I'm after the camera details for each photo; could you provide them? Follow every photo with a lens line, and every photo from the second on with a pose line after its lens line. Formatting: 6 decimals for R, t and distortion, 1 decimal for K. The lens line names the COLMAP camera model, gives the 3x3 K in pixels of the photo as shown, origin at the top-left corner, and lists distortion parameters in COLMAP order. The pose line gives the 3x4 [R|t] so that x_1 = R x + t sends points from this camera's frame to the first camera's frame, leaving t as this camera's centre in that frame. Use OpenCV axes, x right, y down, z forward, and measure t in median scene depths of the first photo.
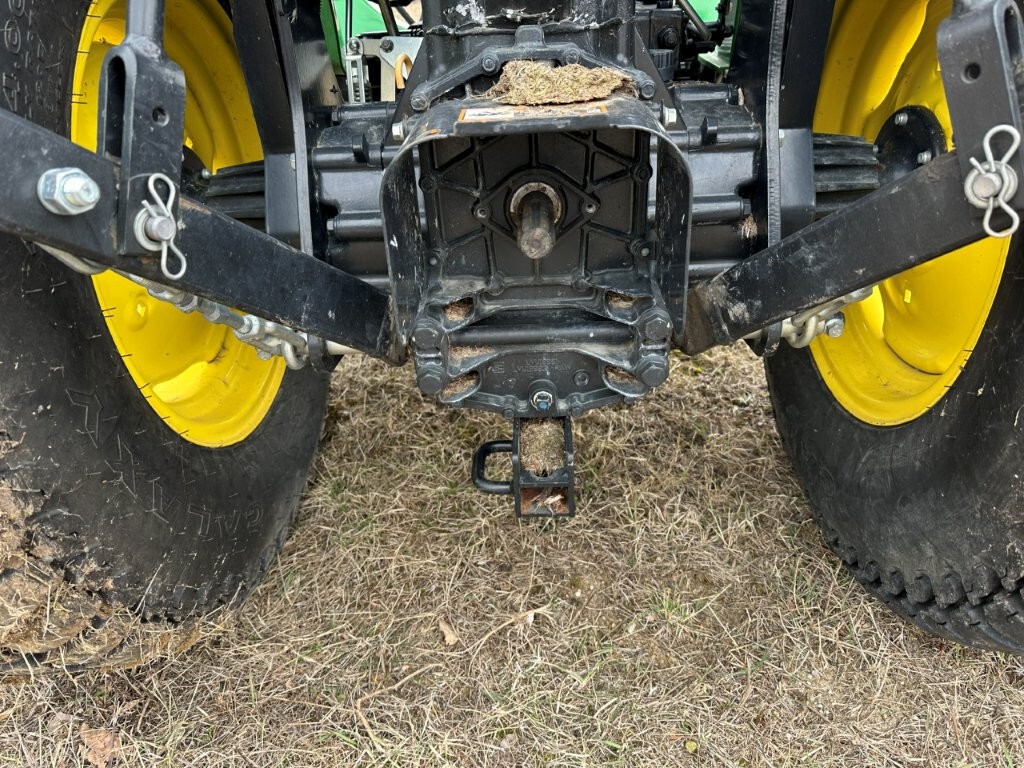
lens RADIAL K [[733.2, 0, 512.0], [0, 733.2, 384.0], [0, 0, 1]] dist [0.087704, -0.132615]
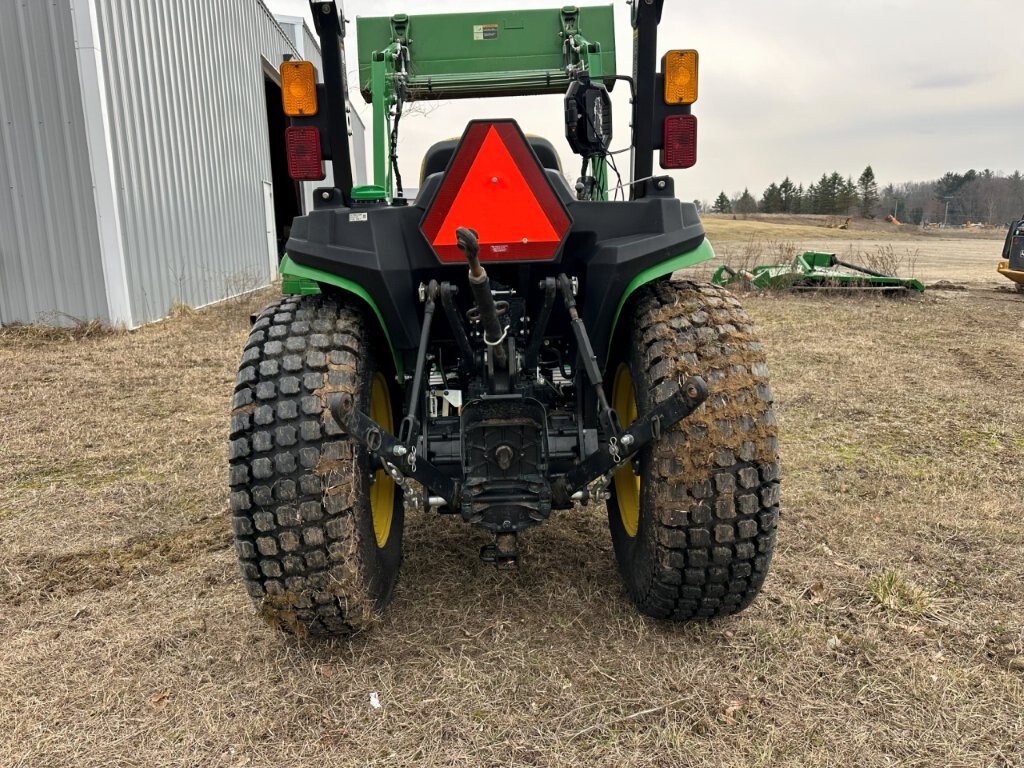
lens RADIAL K [[851.9, 0, 488.1], [0, 851.9, 386.6], [0, 0, 1]] dist [0.069982, -0.001645]
pose [[0.999656, 0.008594, 0.024788, -0.109817], [-0.000655, 0.952711, -0.303877, 0.501839], [-0.026227, 0.303756, 0.952389, -2.160976]]
